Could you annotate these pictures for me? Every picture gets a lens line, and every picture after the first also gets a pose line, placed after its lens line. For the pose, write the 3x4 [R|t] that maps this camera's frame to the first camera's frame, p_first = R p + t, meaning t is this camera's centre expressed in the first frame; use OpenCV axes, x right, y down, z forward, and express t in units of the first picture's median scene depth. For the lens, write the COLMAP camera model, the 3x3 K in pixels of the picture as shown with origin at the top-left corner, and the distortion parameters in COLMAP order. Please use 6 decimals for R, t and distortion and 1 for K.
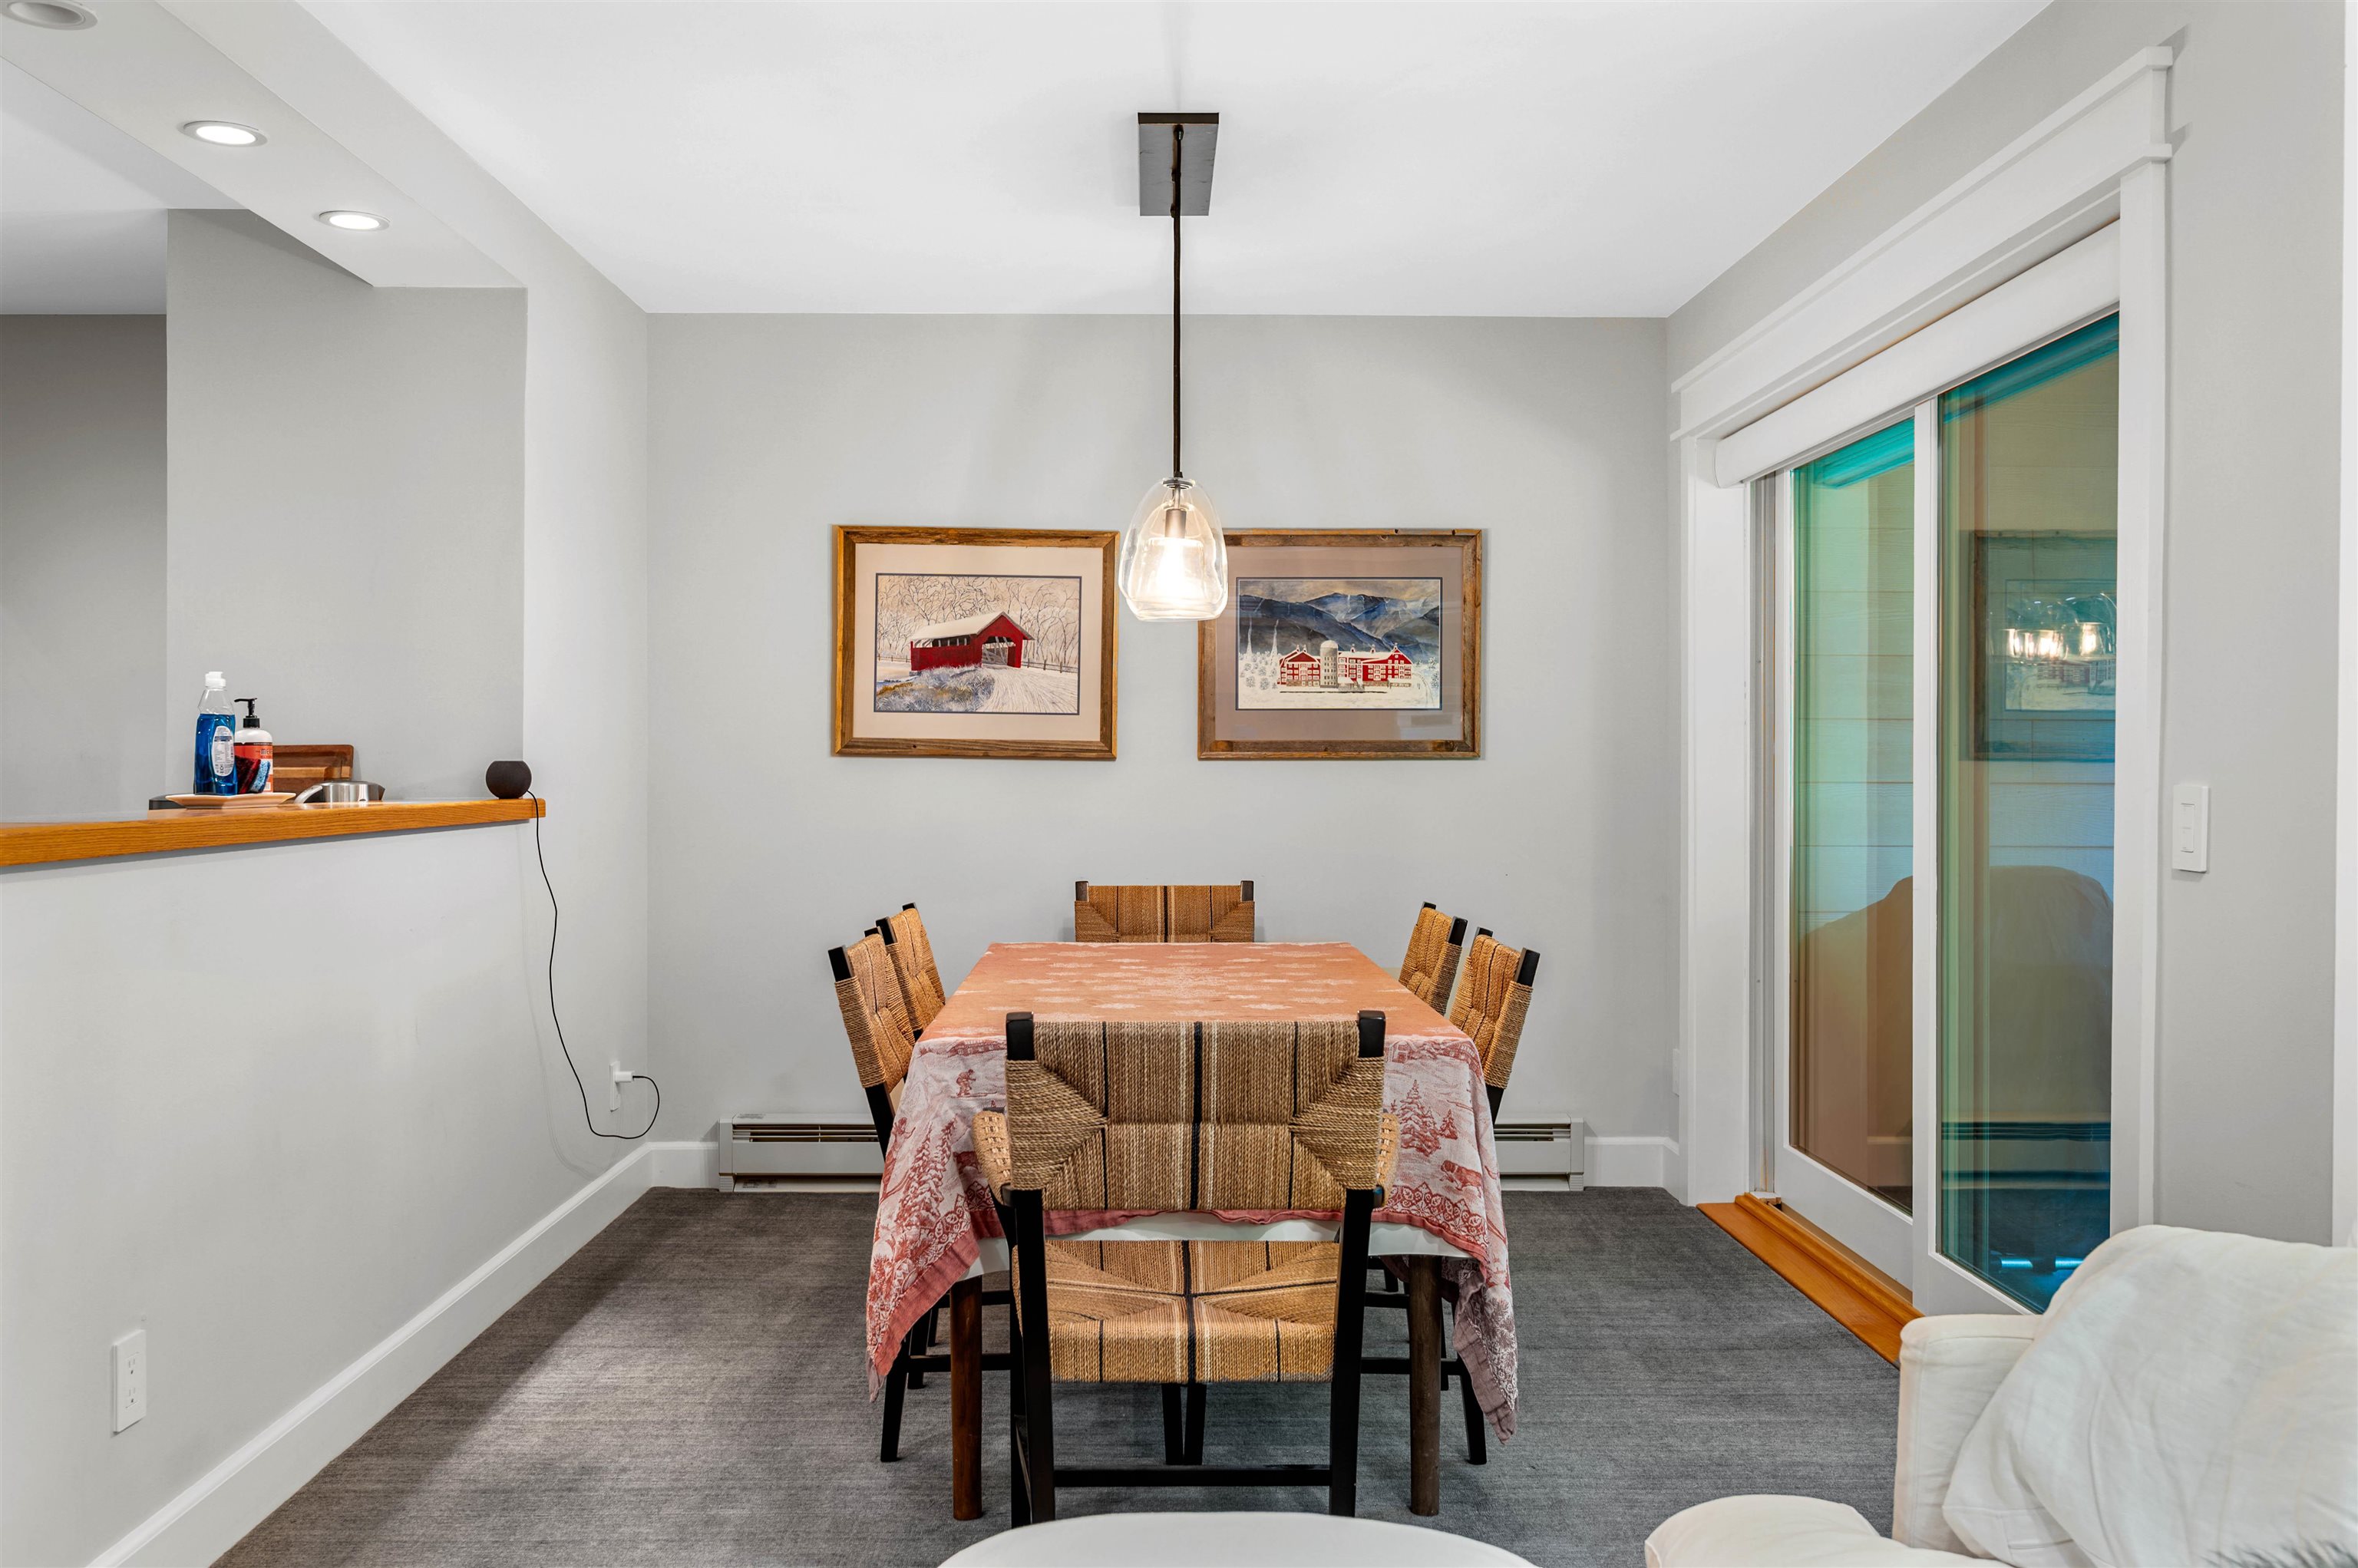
lens RADIAL K [[2039.7, 0, 1171.7], [0, 2039.7, 769.0], [0, 0, 1]] dist [0.001677, 0.000841]
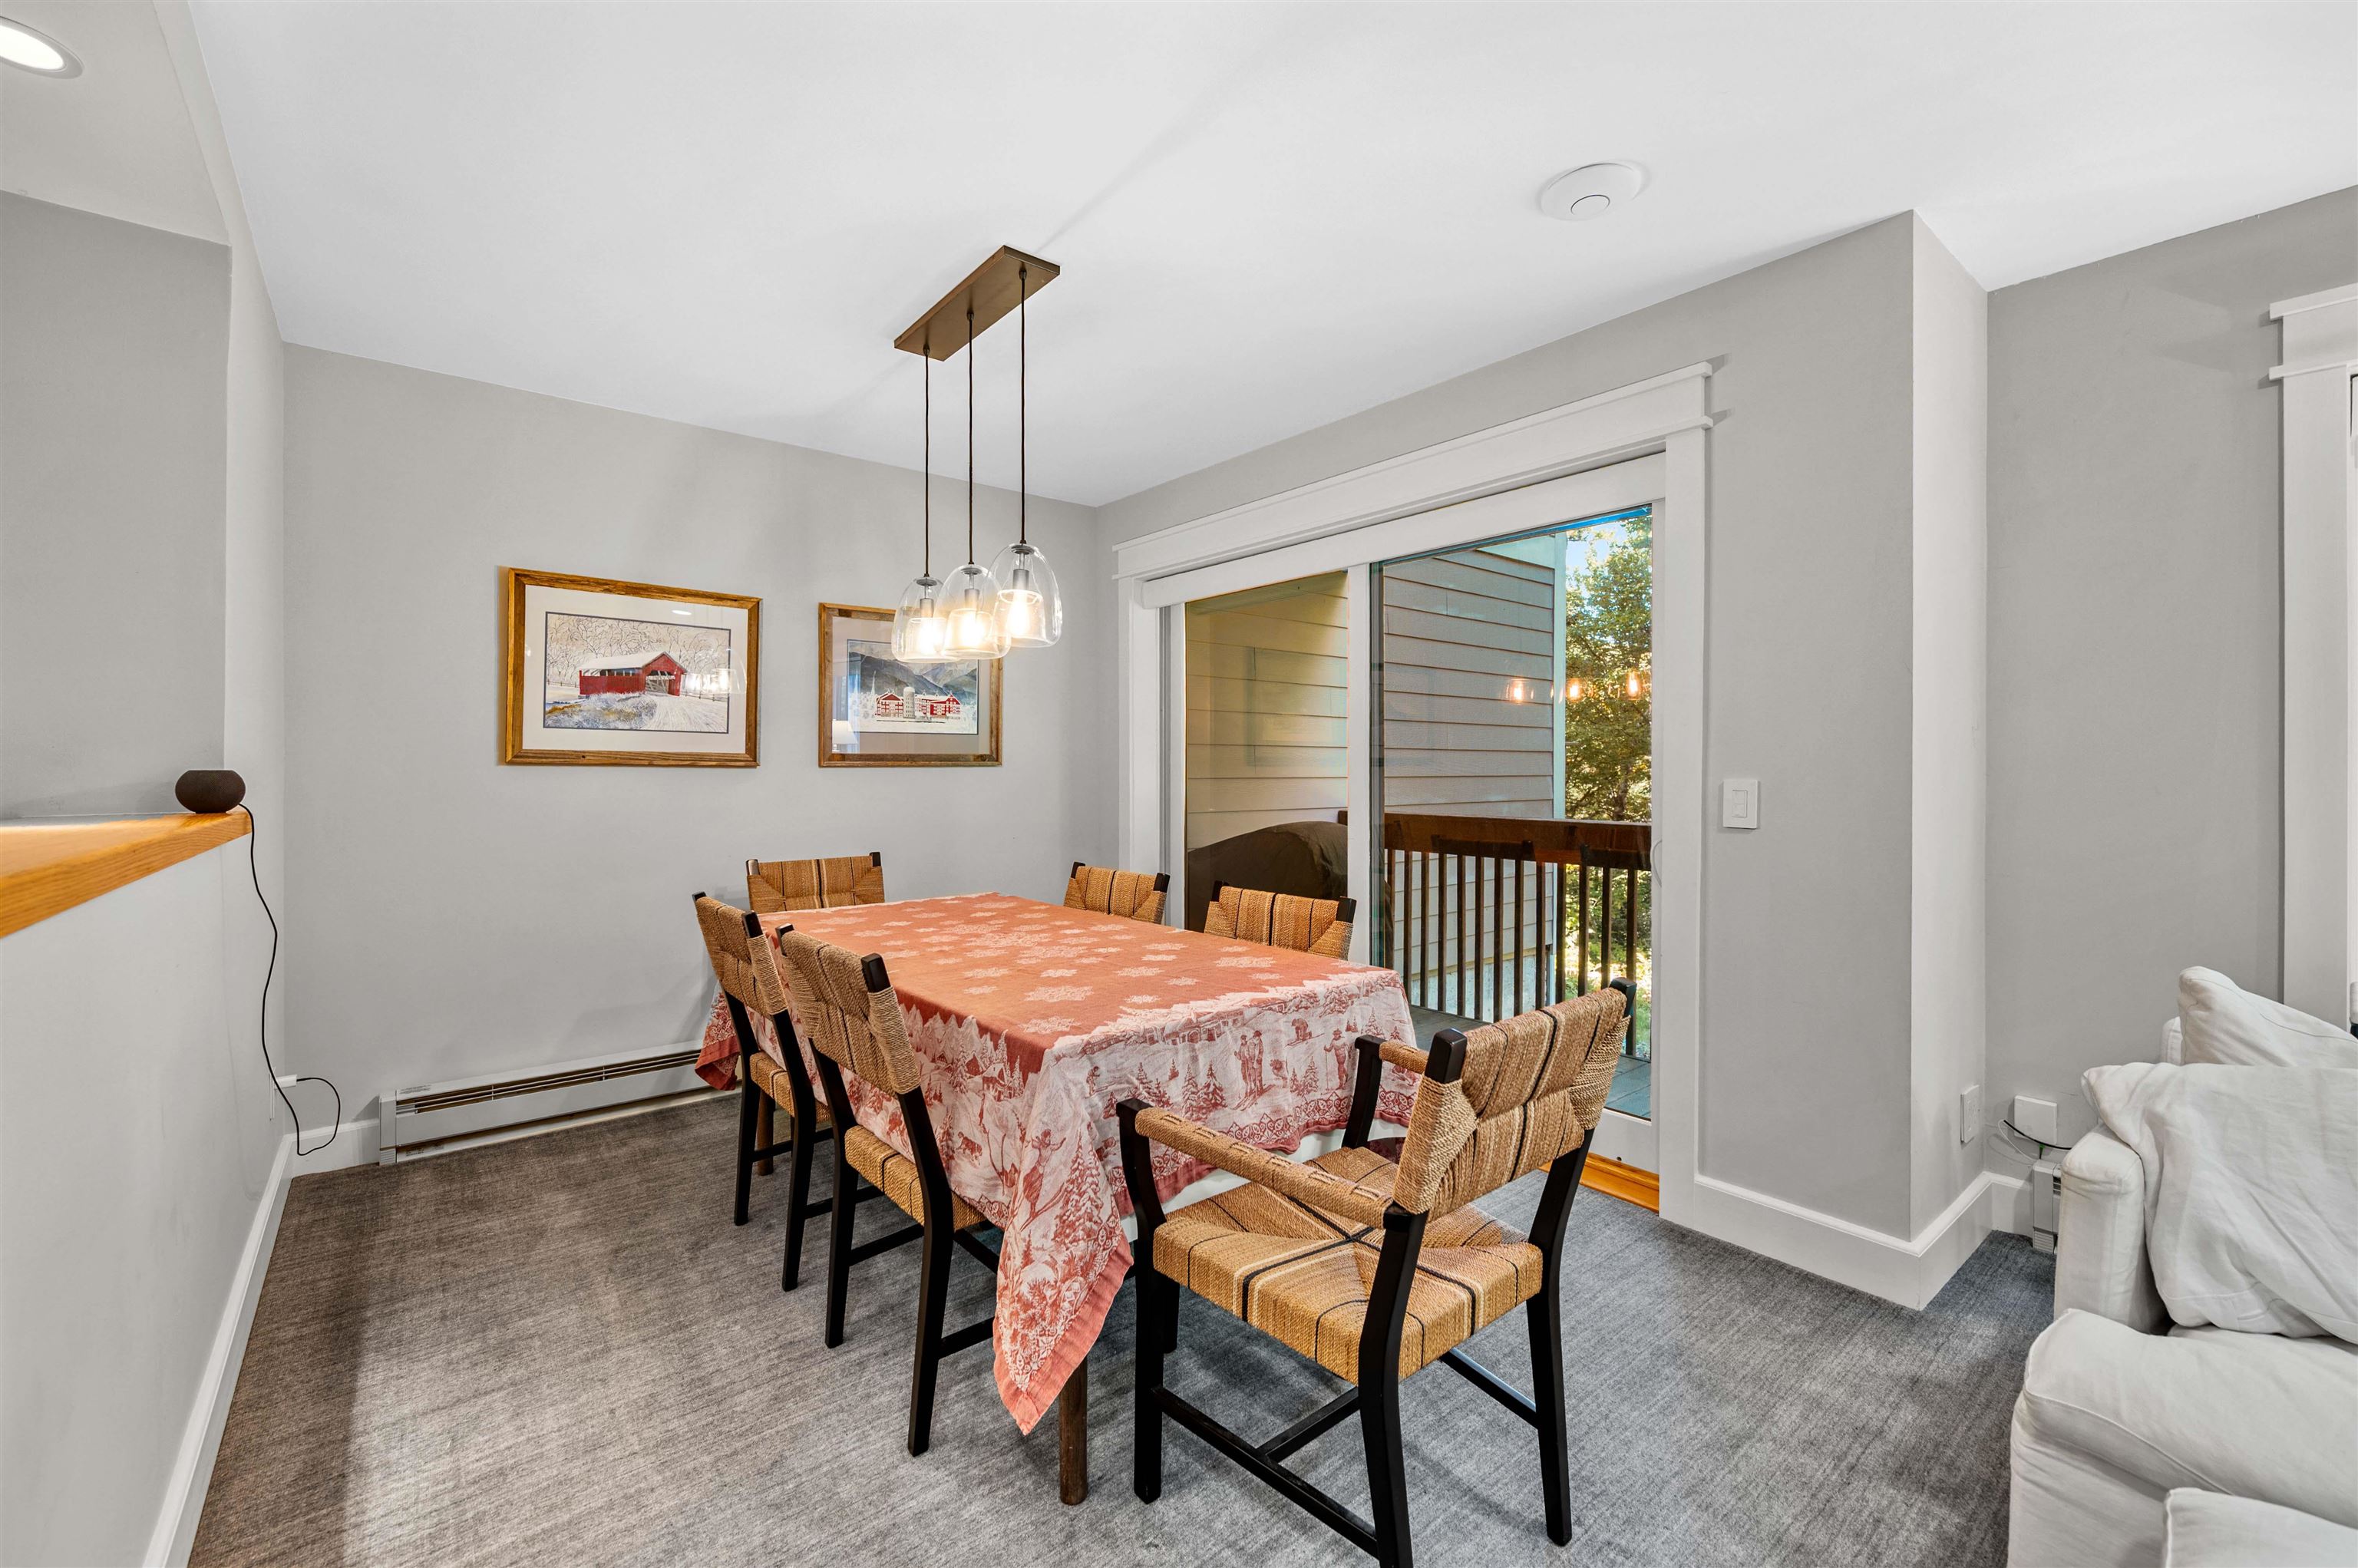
lens RADIAL K [[963.7, 0, 1188.4], [0, 963.7, 763.9], [0, 0, 1]] dist [-0.000234, -0.000170]
pose [[0.781935, -0.000387, 0.623359, -0.202356], [0.005214, 0.999969, -0.005919, -0.001461], [-0.623338, 0.007879, 0.781913, 0.324998]]
